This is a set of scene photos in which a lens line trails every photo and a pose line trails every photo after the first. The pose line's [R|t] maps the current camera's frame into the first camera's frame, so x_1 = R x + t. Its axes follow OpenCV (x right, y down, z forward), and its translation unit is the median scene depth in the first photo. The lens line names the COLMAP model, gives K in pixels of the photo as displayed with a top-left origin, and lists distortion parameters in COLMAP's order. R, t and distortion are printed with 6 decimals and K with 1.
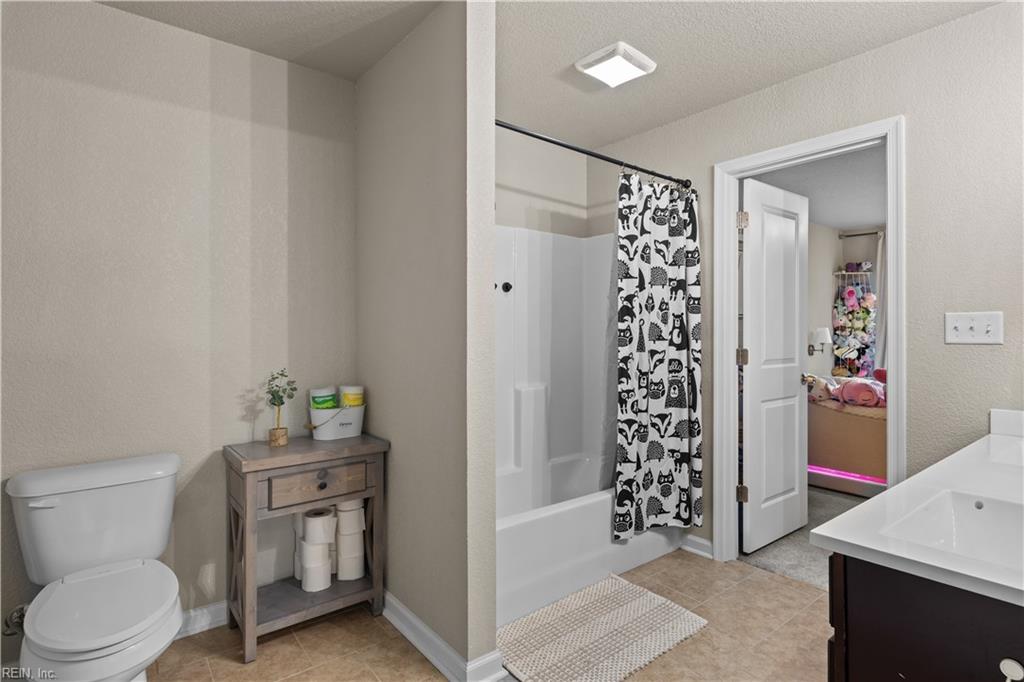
lens RADIAL K [[529.3, 0, 510.2], [0, 529.3, 333.6], [0, 0, 1]] dist [0.001467, 0.000068]
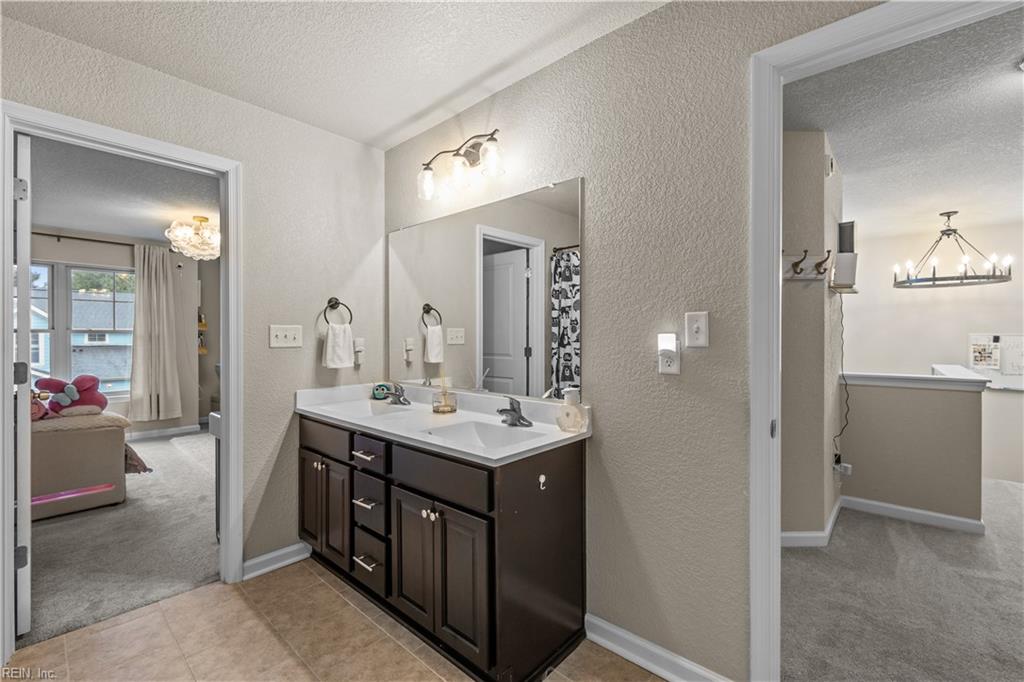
lens RADIAL K [[445.7, 0, 511.4], [0, 445.7, 340.4], [0, 0, 1]] dist [-0.003097, -0.000163]
pose [[-0.175397, -0.002101, 0.984495, -0.371522], [0.005023, 0.999983, 0.003029, 0.000669], [-0.984485, 0.005477, -0.175384, 0.542289]]
